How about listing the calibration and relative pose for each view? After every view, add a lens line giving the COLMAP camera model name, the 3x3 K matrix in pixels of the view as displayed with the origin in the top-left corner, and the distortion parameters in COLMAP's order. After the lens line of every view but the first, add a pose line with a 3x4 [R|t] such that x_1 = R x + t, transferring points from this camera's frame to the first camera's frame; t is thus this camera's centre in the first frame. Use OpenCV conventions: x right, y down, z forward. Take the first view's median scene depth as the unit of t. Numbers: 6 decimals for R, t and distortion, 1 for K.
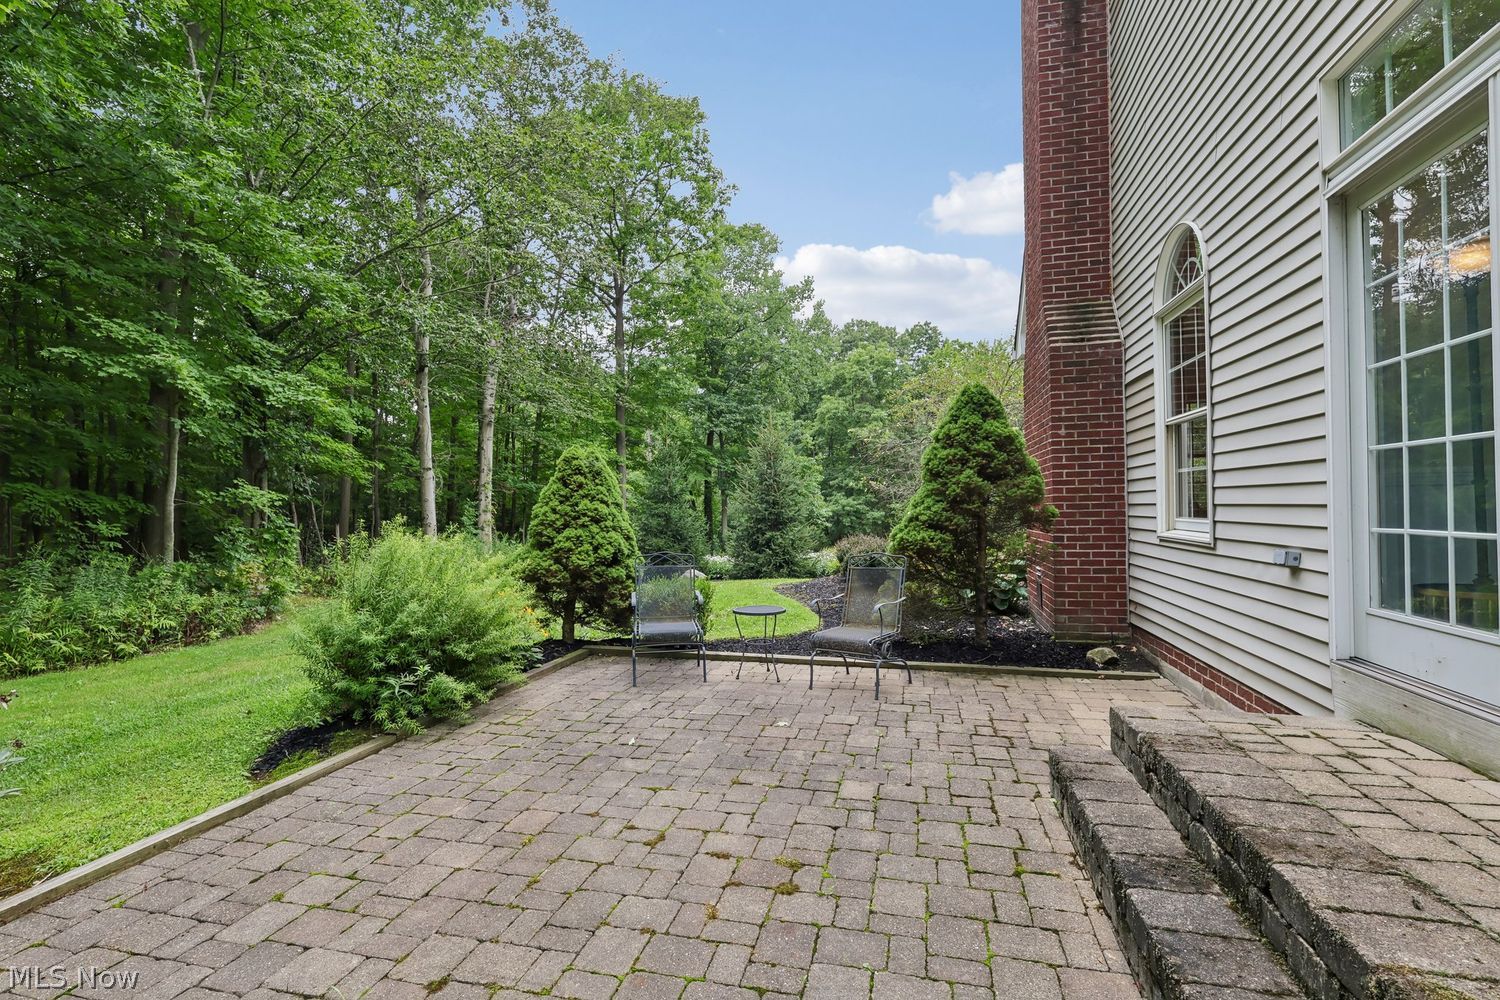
lens RADIAL K [[695.2, 0, 747.9], [0, 695.2, 501.0], [0, 0, 1]] dist [-0.000239, -0.000014]
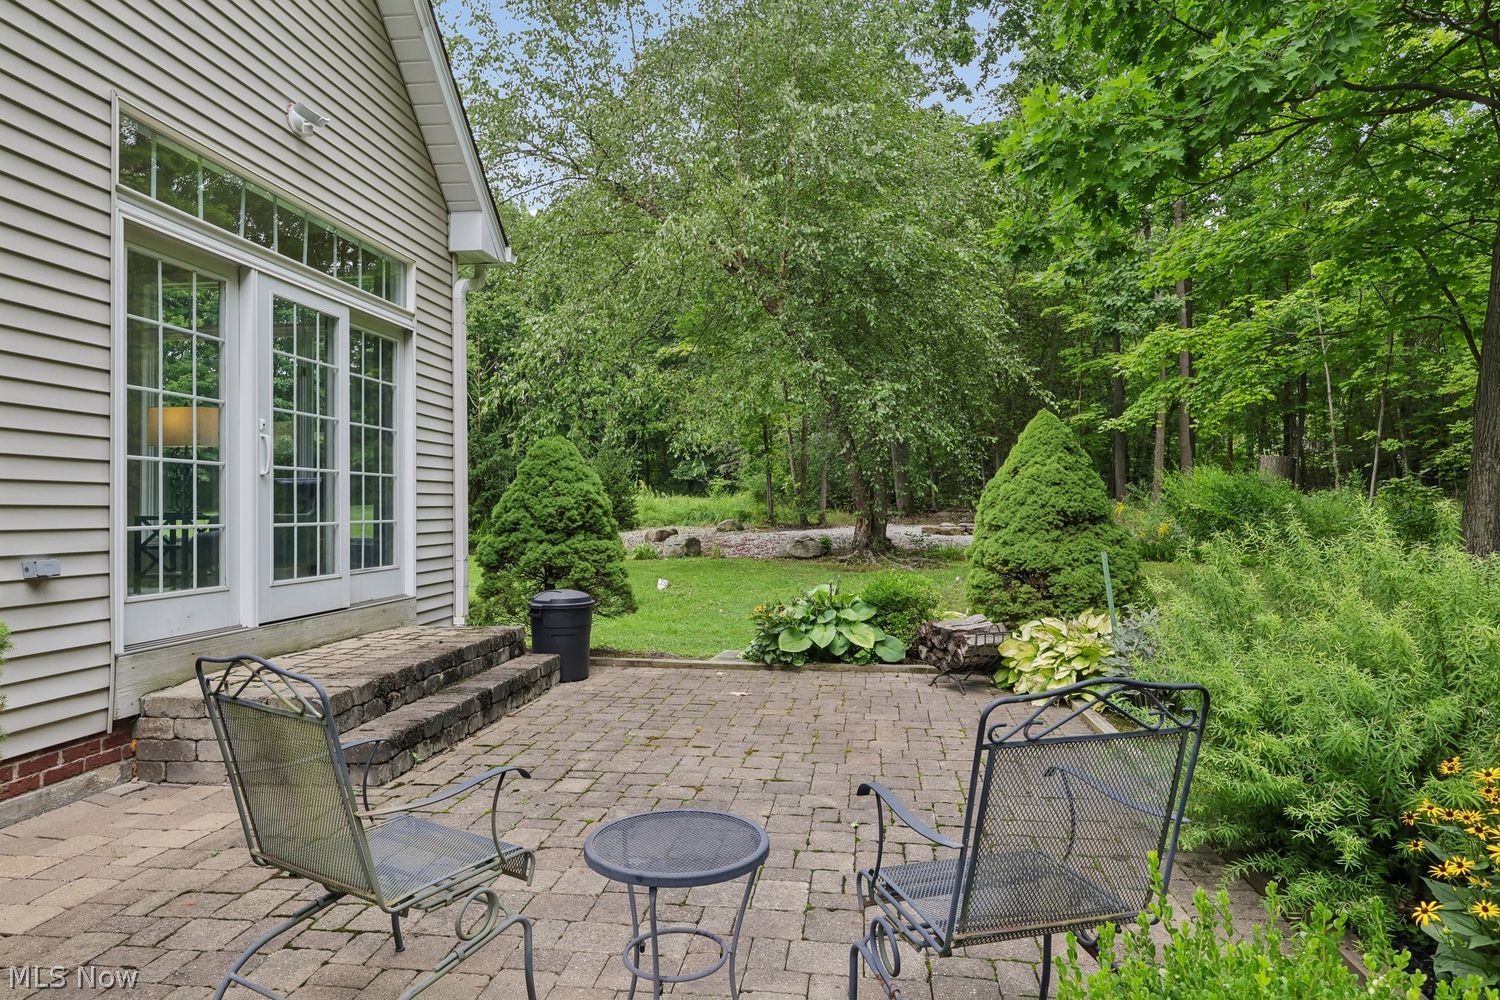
lens RADIAL K [[958.0, 0, 751.7], [0, 958.0, 502.5], [0, 0, 1]] dist [0.002674, 0.000309]
pose [[-0.994463, 0.016132, -0.103844, 0.039112], [0.017597, 0.999758, -0.013213, 0.034542], [0.103606, -0.014967, -0.994506, 2.312864]]
